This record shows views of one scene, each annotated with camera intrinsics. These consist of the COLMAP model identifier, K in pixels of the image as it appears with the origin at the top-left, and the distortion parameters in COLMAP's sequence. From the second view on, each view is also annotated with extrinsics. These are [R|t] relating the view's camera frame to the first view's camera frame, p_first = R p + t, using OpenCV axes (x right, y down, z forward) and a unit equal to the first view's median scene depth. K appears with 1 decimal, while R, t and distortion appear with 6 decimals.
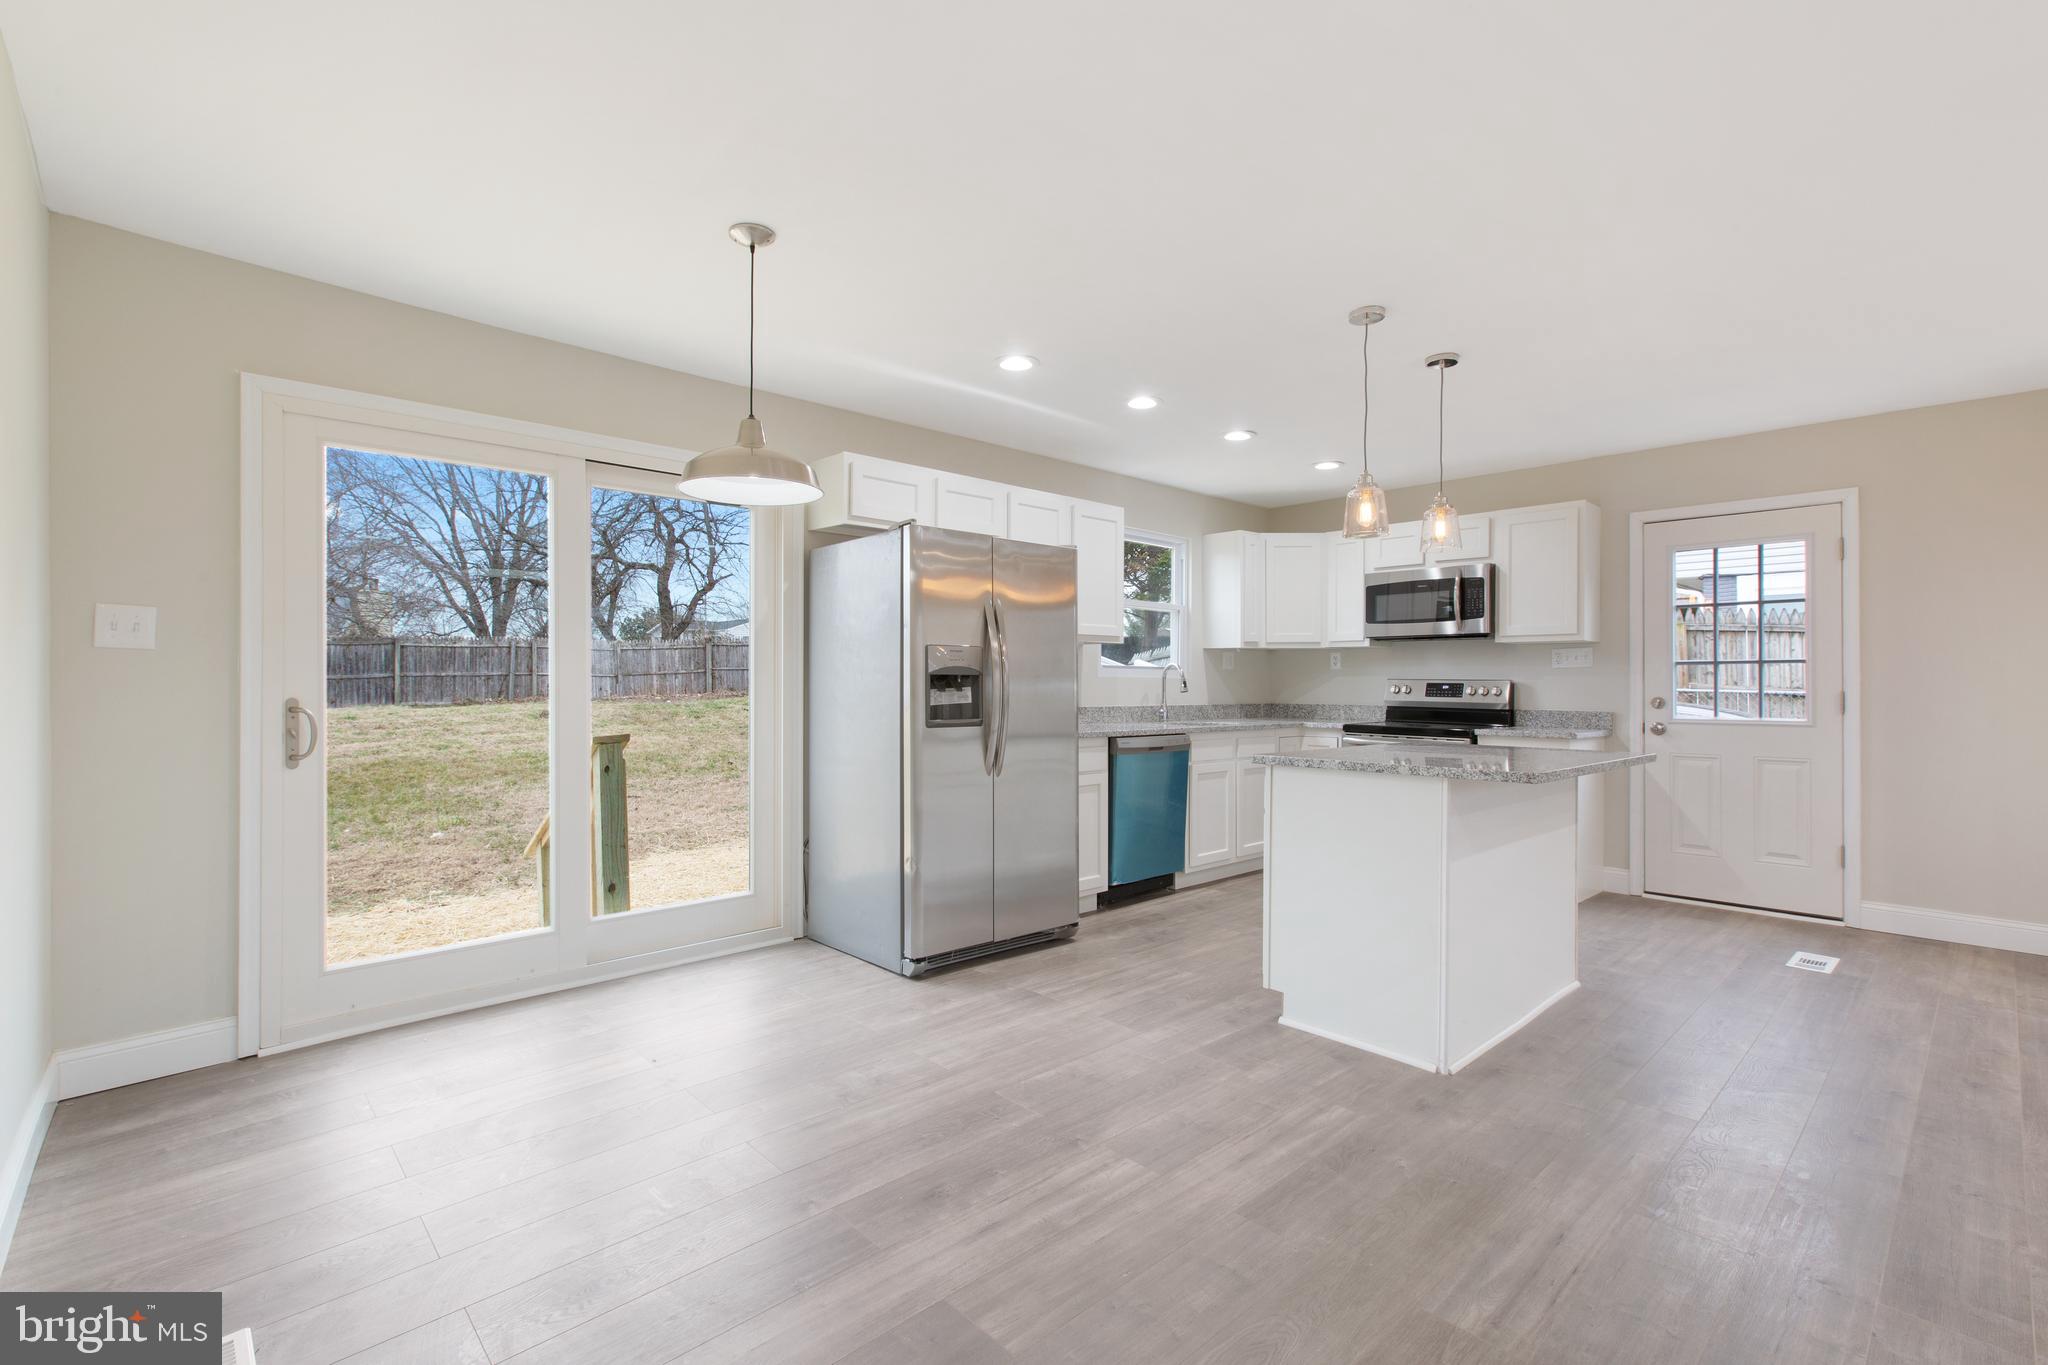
lens RADIAL K [[913.8, 0, 1018.6], [0, 913.8, 685.9], [0, 0, 1]] dist [0.000163, 0.000242]
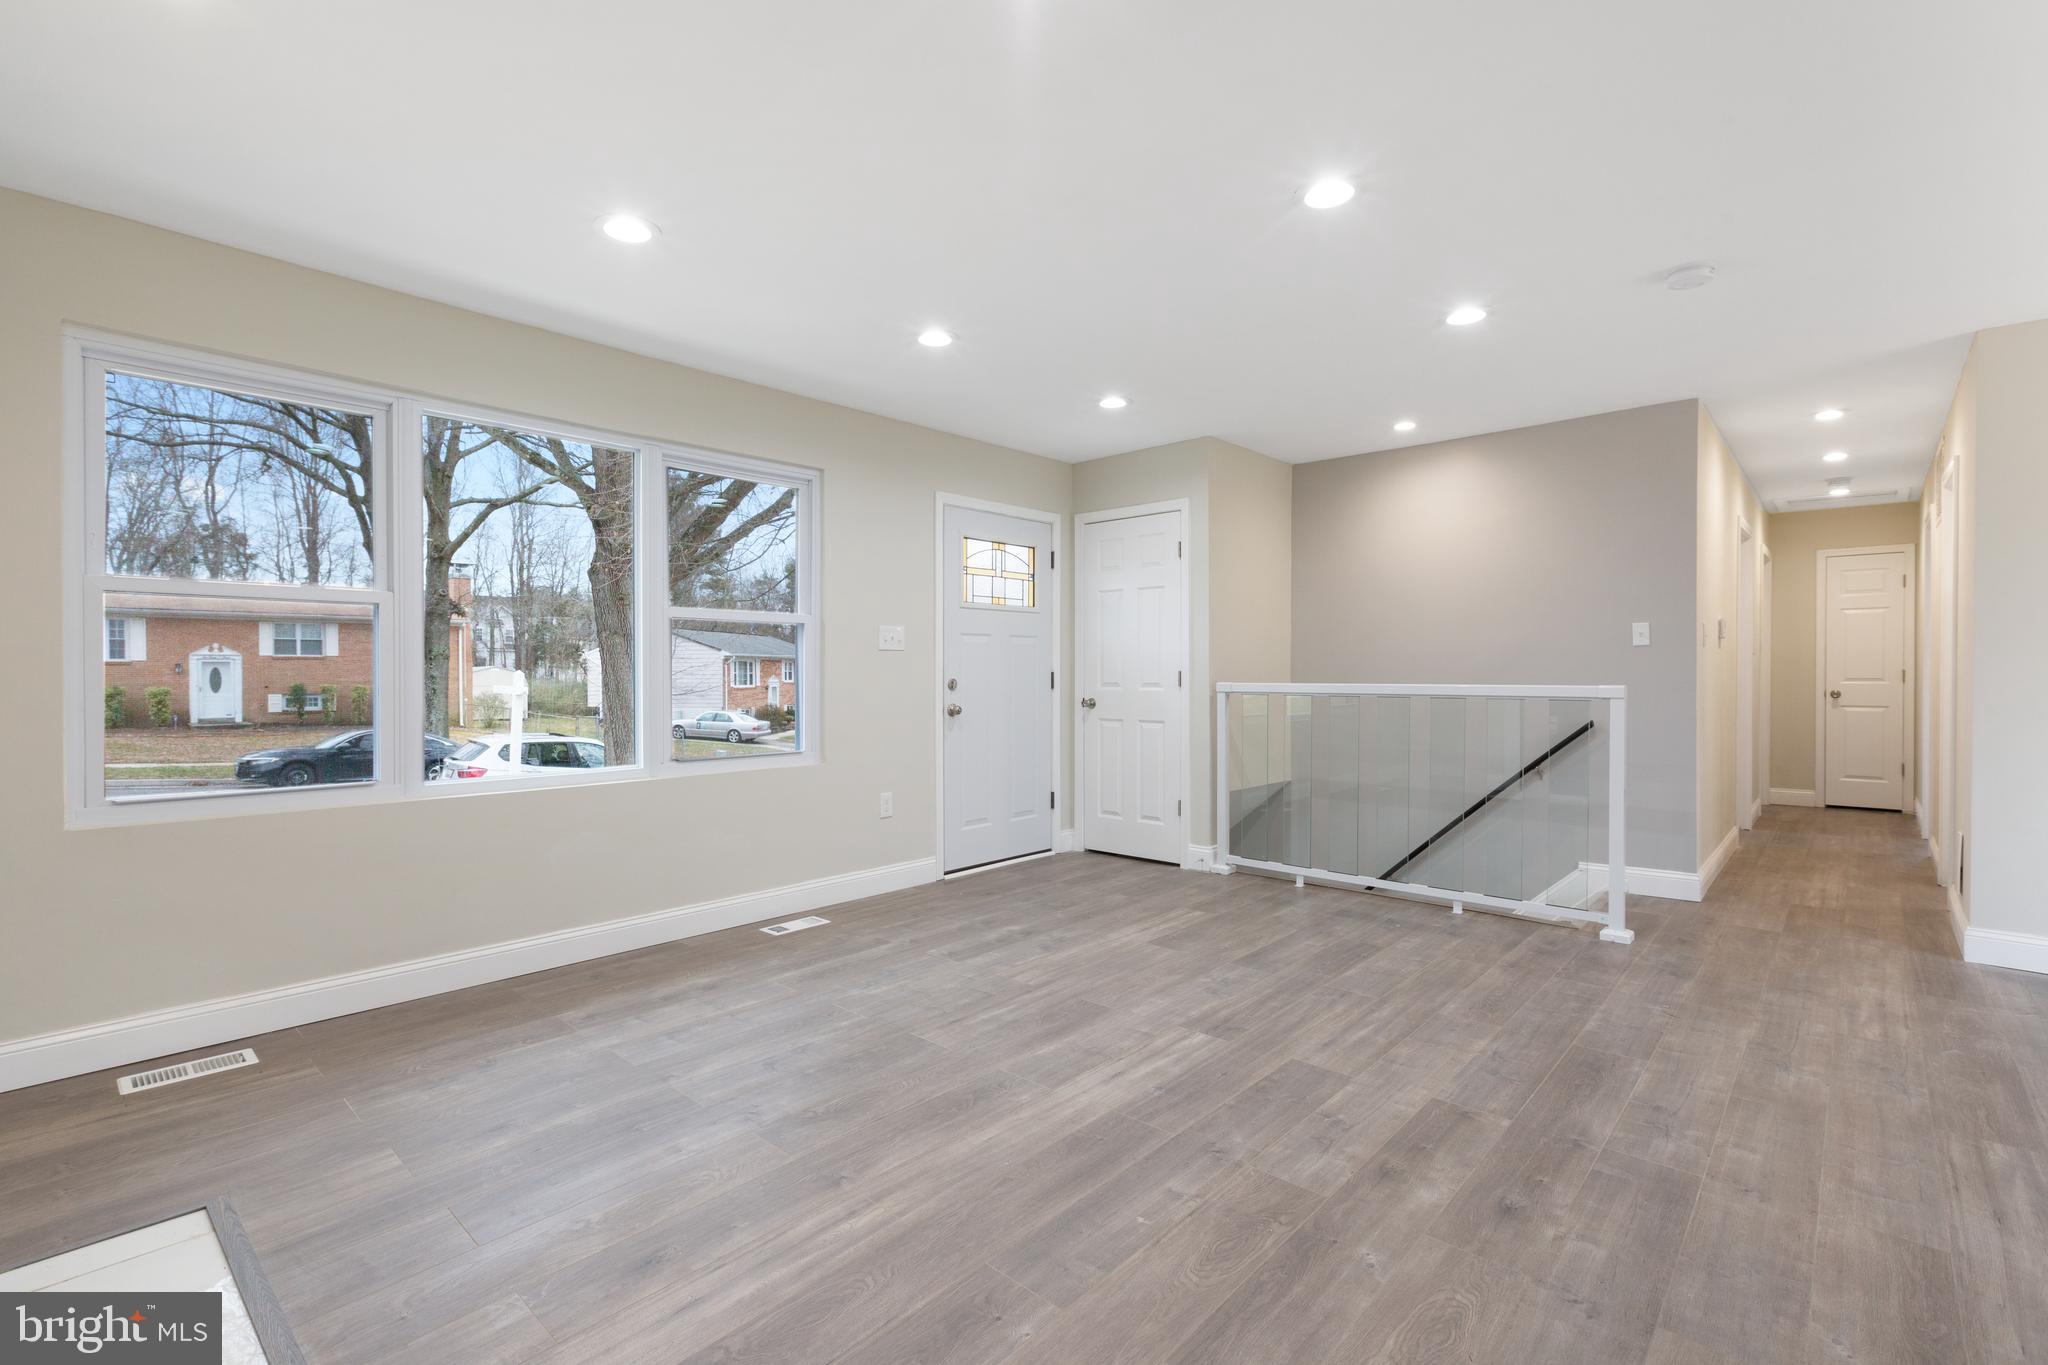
lens RADIAL K [[919.6, 0, 1017.0], [0, 919.6, 682.1], [0, 0, 1]] dist [0.001982, -0.000468]
pose [[-0.997021, -0.003246, -0.077061, 0.883437], [-0.004363, 0.999888, 0.014328, 0.005511], [0.077006, 0.014622, -0.996923, 0.971209]]
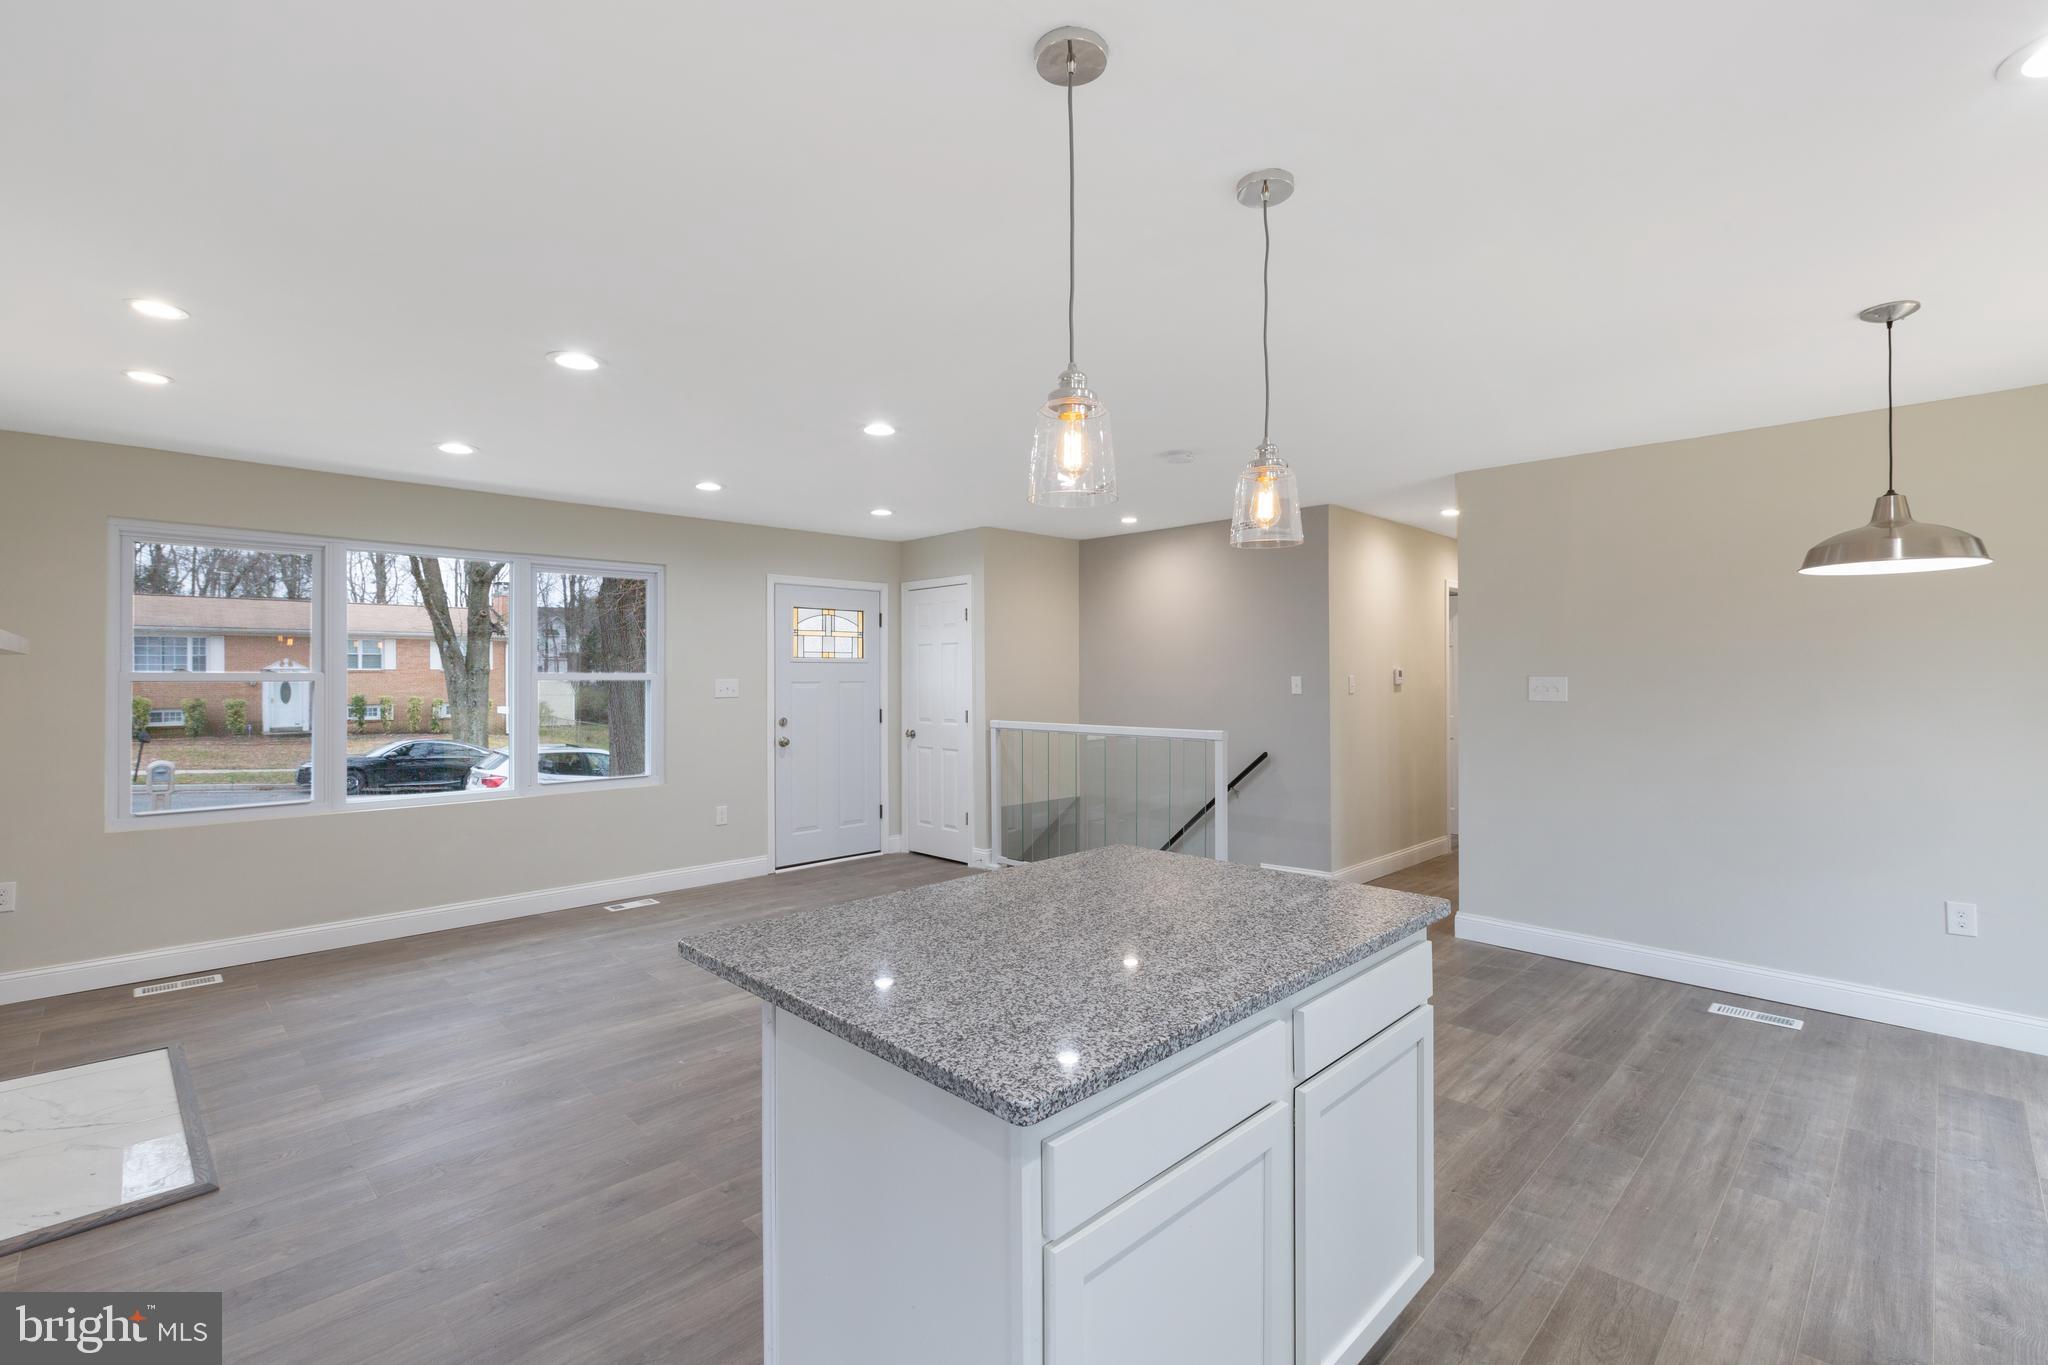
lens RADIAL K [[912.0, 0, 1021.0], [0, 912.0, 673.8], [0, 0, 1]] dist [0.000377, -0.000005]
pose [[-0.999516, -0.002283, -0.031027, 0.475943], [-0.002296, 0.999997, 0.000378, -0.064327], [0.031026, 0.000449, -0.999518, 1.359290]]
